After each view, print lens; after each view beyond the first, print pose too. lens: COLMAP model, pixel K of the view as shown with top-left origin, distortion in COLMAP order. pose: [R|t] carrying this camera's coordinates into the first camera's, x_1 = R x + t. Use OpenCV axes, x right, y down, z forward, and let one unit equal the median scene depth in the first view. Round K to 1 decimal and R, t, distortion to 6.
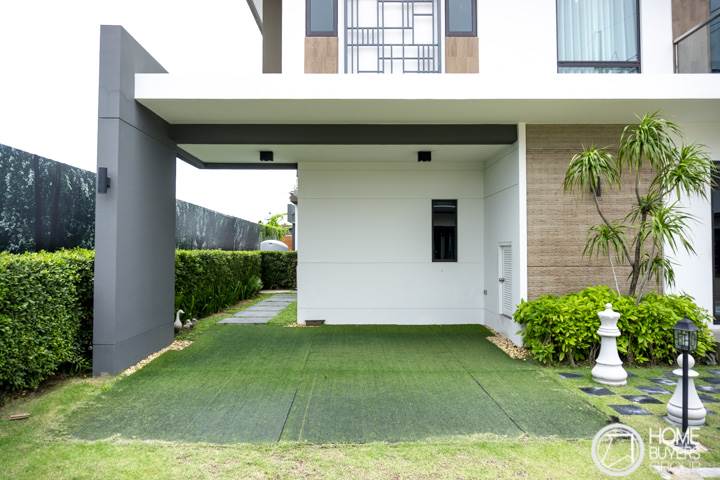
lens RADIAL K [[490.2, 0, 360.0], [0, 490.2, 240.0], [0, 0, 1]] dist [-0.029959, -0.000030]
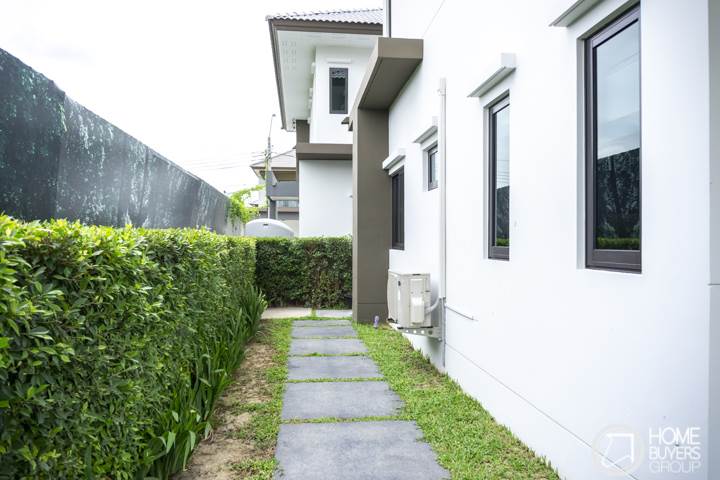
lens RADIAL K [[490.2, 0, 360.0], [0, 490.2, 240.0], [0, 0, 1]] dist [-0.029959, -0.000030]
pose [[0.992592, 0.001186, 0.121492, -0.146413], [-0.003791, 0.999768, 0.021212, 0.012921], [-0.121438, -0.021515, 0.992366, 0.430603]]
